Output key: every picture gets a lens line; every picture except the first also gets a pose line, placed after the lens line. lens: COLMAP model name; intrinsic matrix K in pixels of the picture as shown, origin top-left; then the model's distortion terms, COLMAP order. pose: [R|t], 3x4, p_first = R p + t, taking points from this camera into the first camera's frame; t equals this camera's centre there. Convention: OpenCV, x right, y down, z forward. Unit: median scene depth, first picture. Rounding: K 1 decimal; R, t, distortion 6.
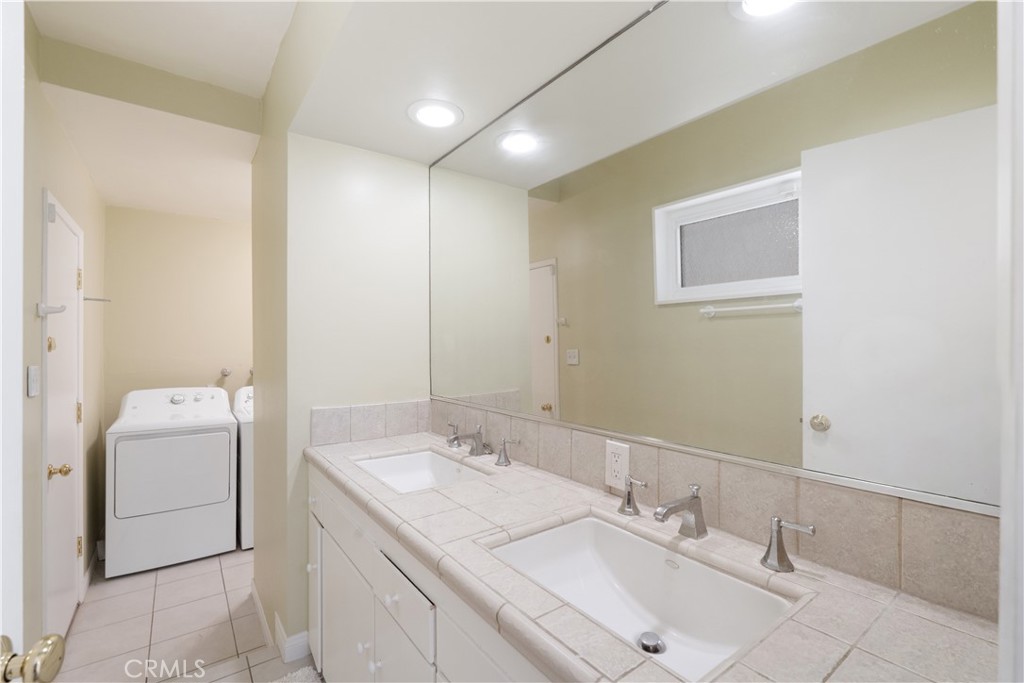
lens RADIAL K [[447.9, 0, 511.8], [0, 447.9, 343.4], [0, 0, 1]] dist [-0.005809, -0.000141]
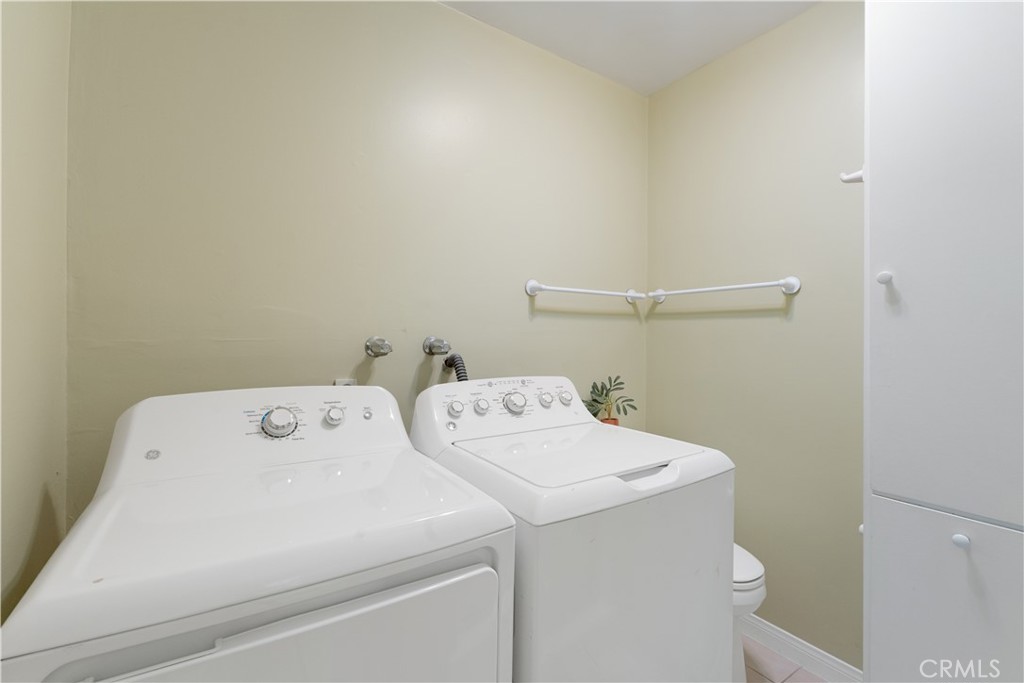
lens RADIAL K [[447.9, 0, 511.9], [0, 447.9, 337.6], [0, 0, 1]] dist [-0.005809, -0.000141]
pose [[0.998654, 0.009798, -0.050925, -0.547941], [-0.009518, 0.999938, 0.005742, 0.057091], [0.050978, -0.005250, 0.998686, 0.662326]]
